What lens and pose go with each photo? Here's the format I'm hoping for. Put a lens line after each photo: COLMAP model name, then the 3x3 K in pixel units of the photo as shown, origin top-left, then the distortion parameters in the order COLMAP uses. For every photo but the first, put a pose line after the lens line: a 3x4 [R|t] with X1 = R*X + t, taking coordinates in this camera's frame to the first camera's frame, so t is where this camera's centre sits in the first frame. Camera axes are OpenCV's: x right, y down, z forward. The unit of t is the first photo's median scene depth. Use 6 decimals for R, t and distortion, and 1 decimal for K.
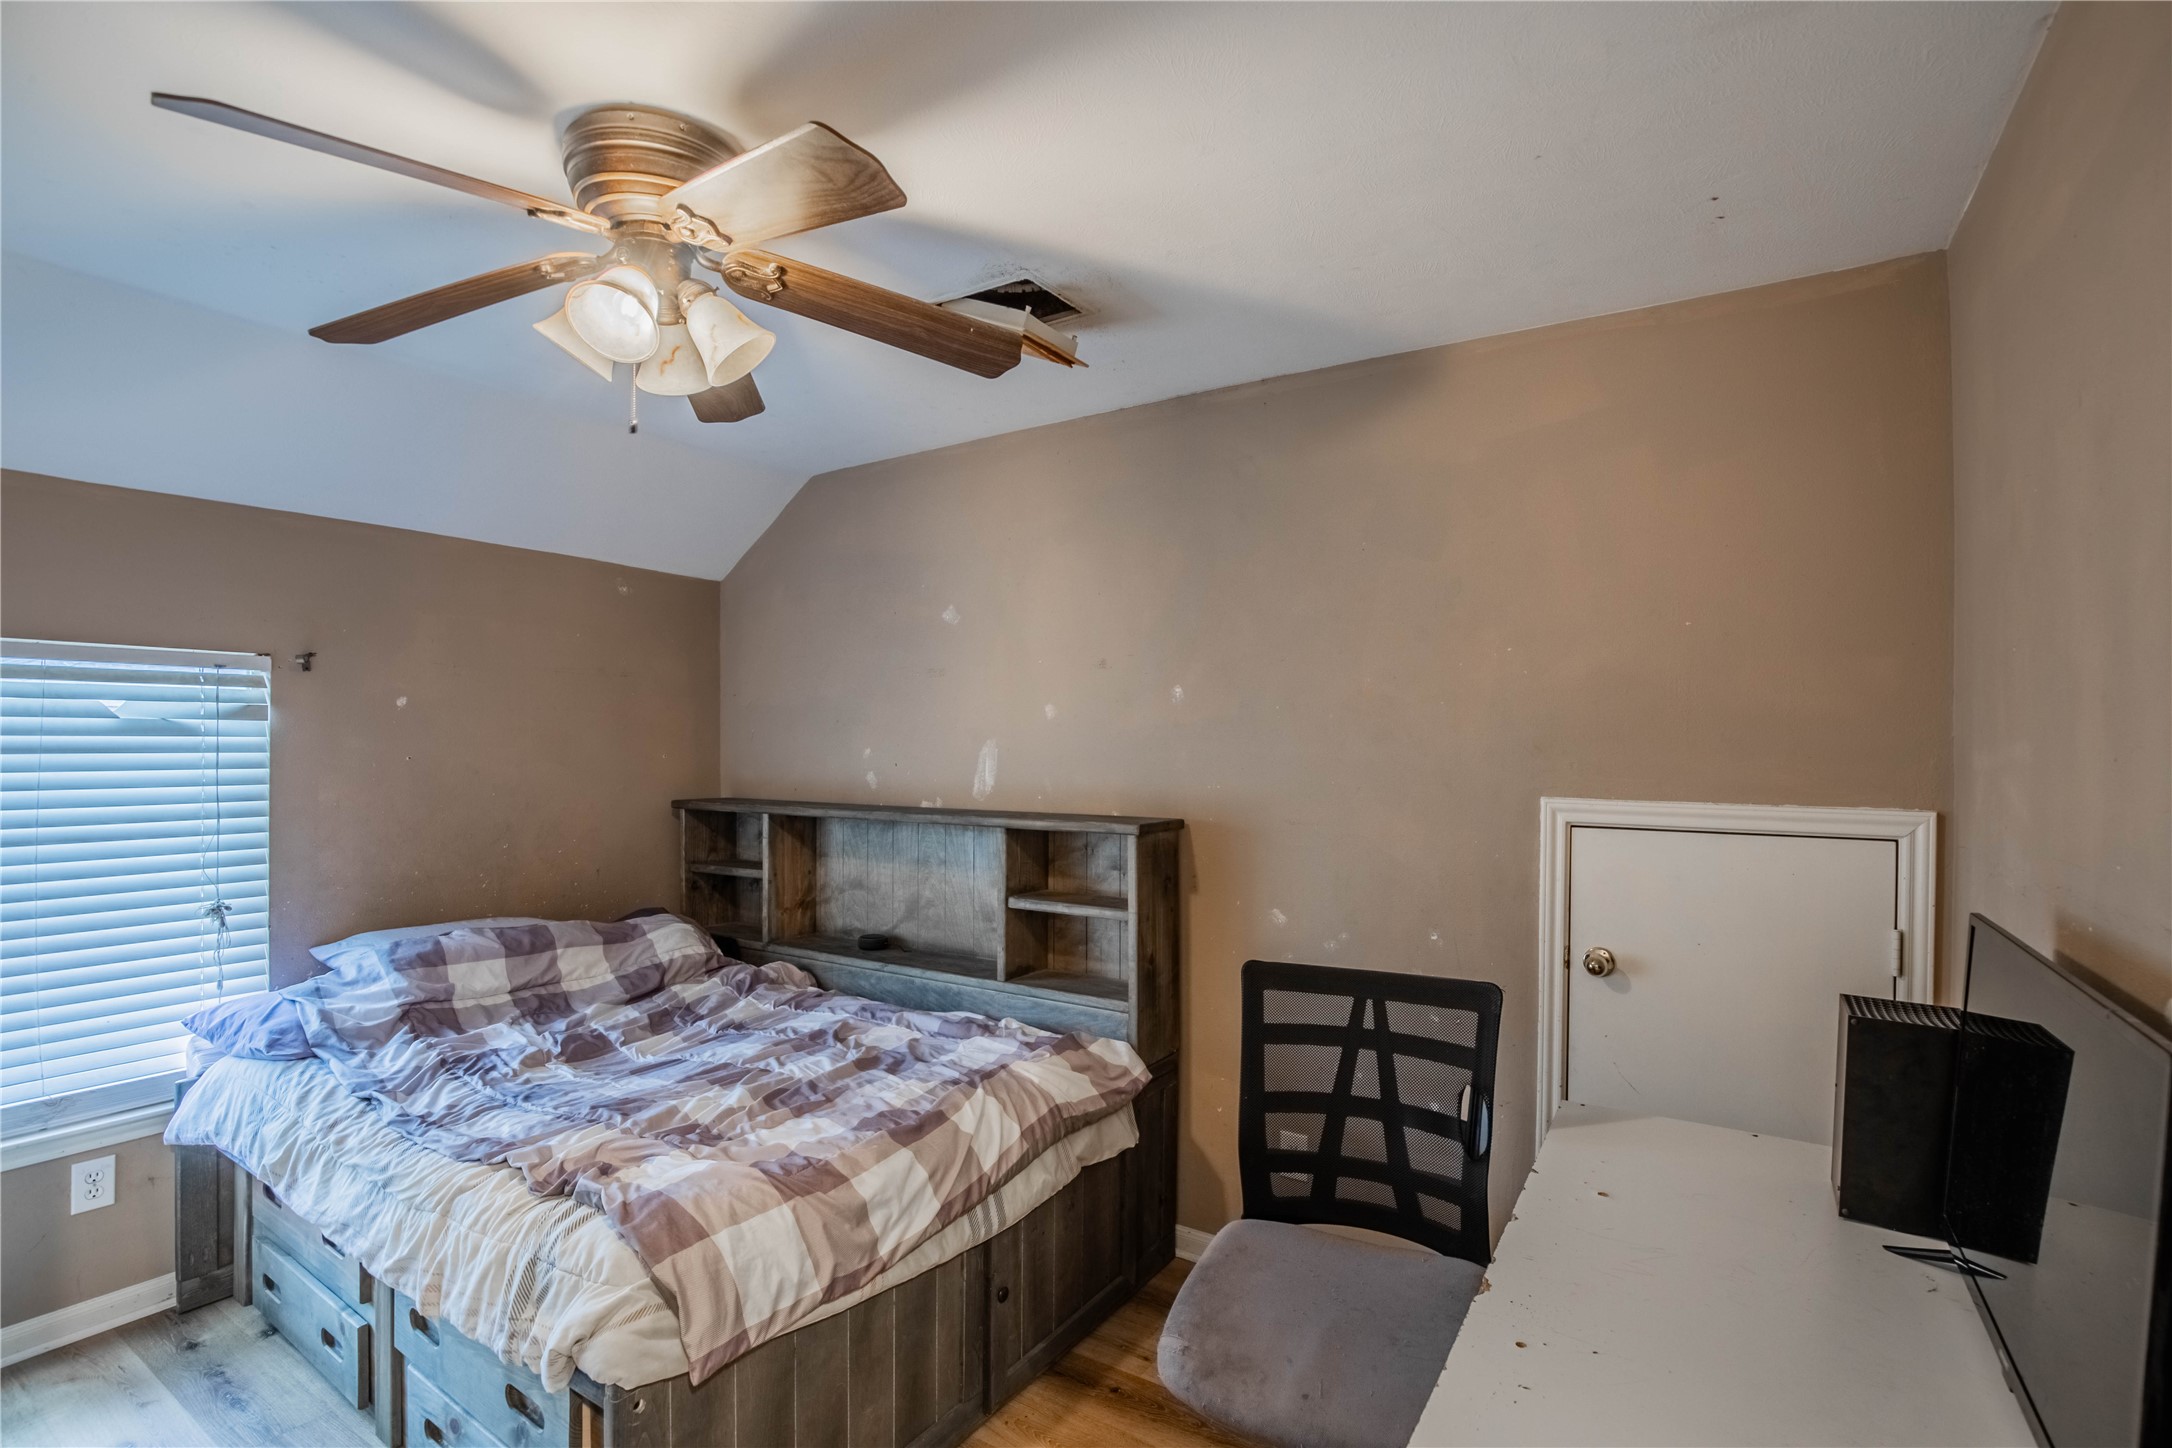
lens RADIAL K [[1002.8, 0, 1098.0], [0, 1002.8, 728.0], [0, 0, 1]] dist [-0.033436, 0.006147]
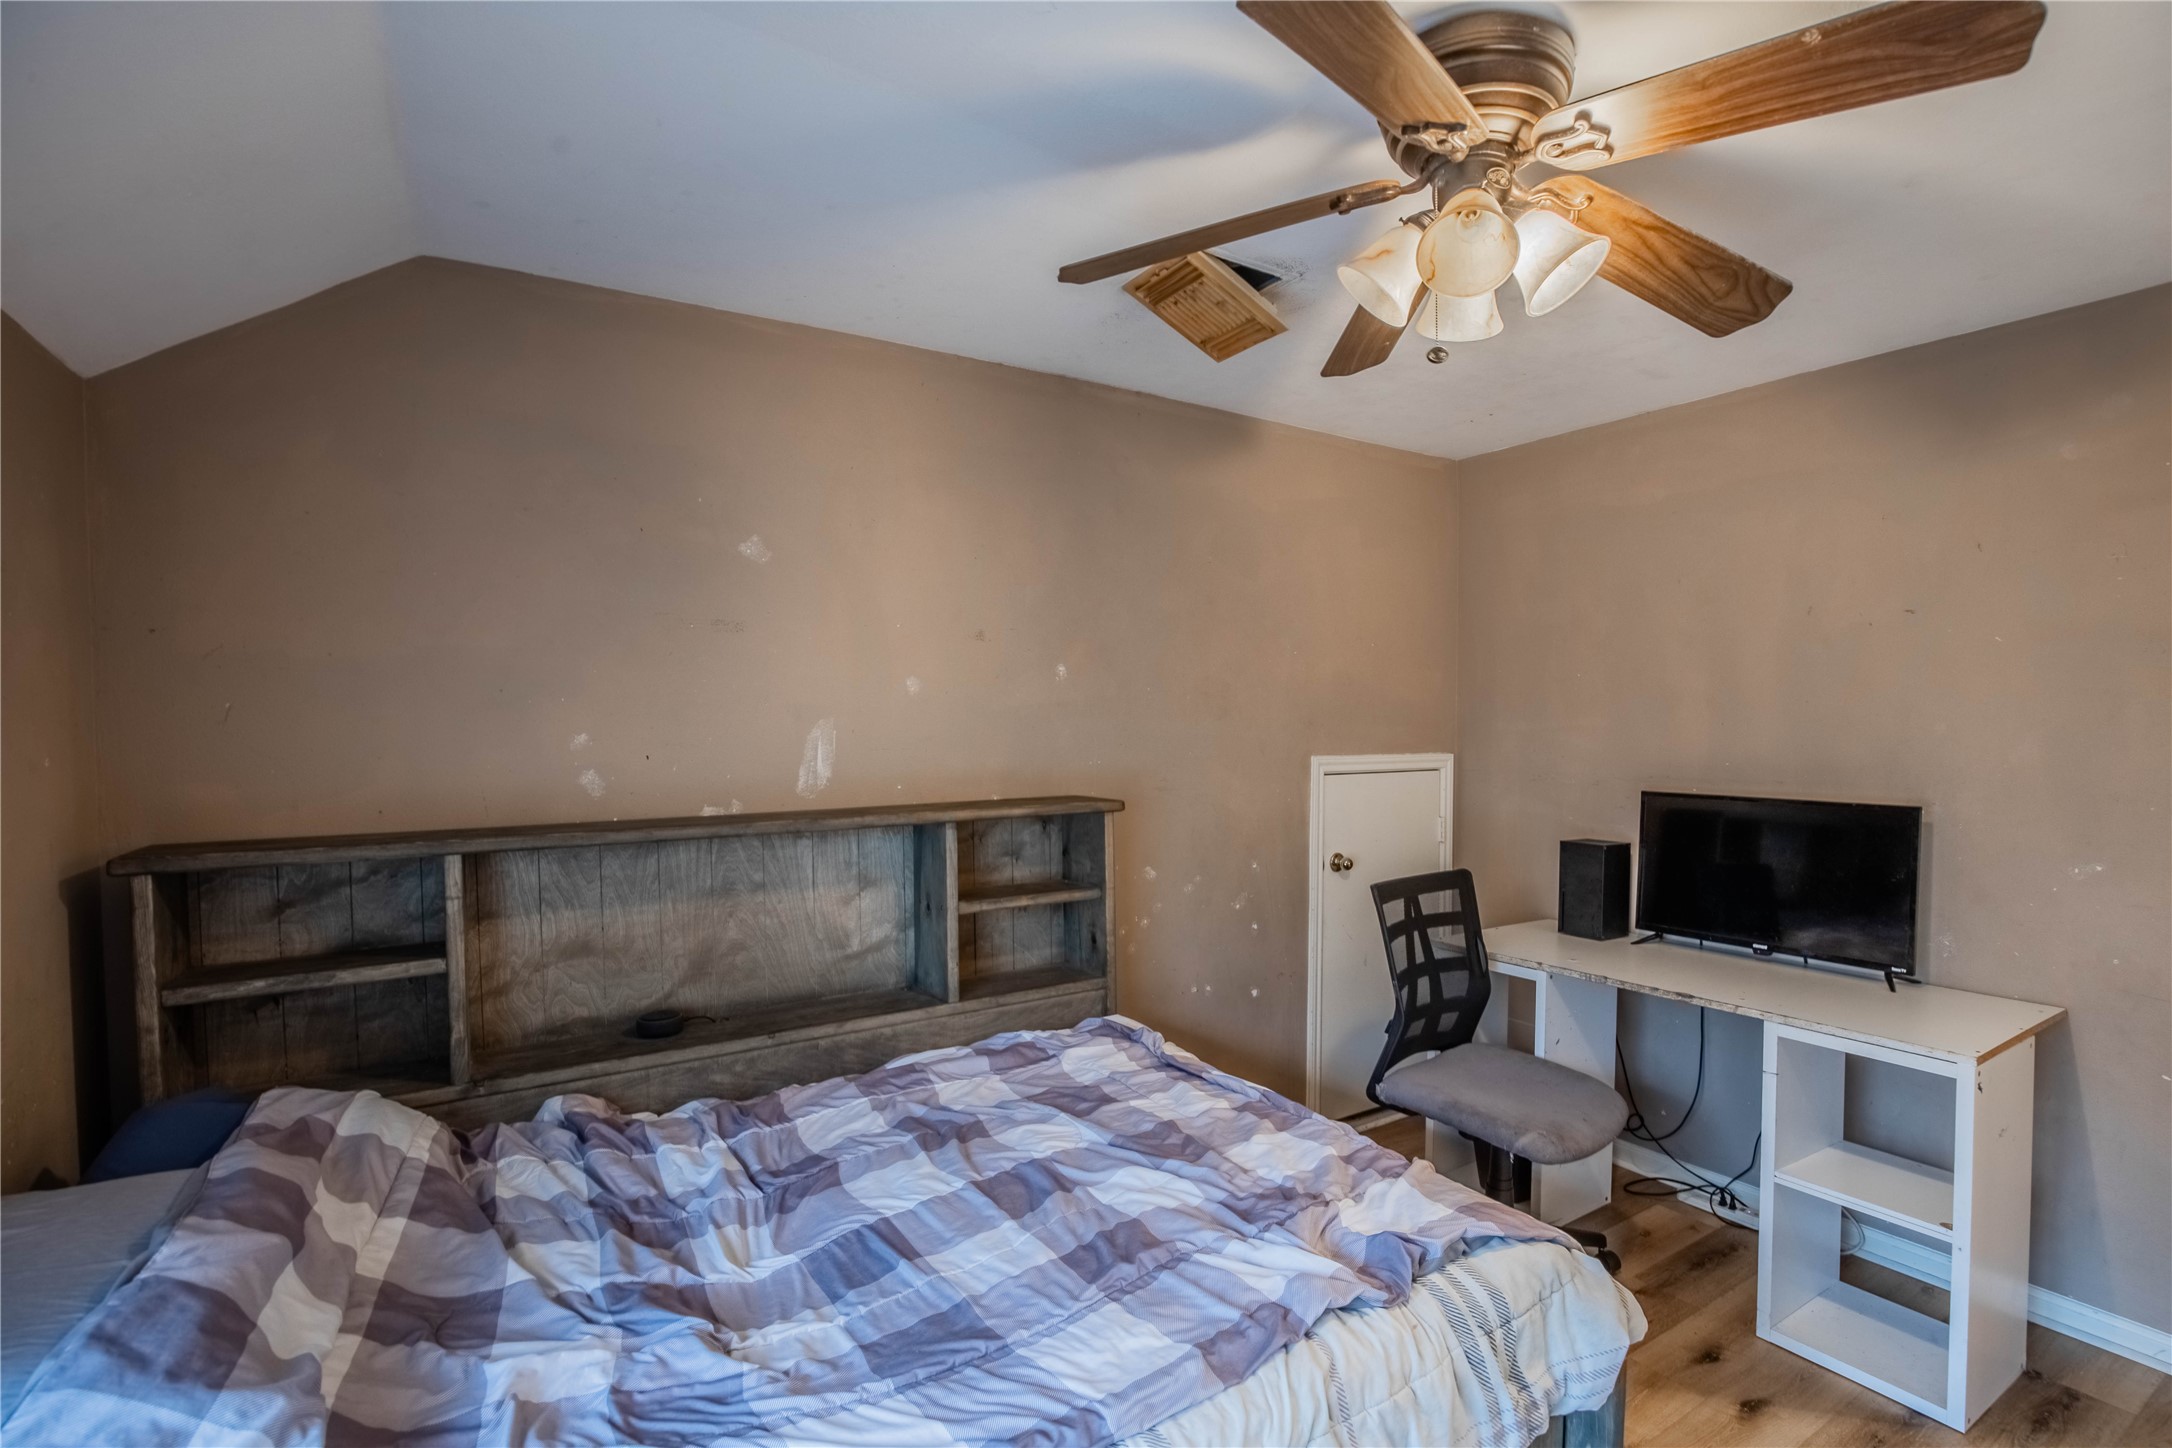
lens RADIAL K [[1002.8, 0, 1101.6], [0, 1002.8, 739.1], [0, 0, 1]] dist [-0.033436, 0.006147]
pose [[0.425705, -0.020275, 0.904635, -0.720741], [-0.004094, 0.999696, 0.024332, 0.007396], [-0.904853, -0.014061, 0.425492, 0.472088]]
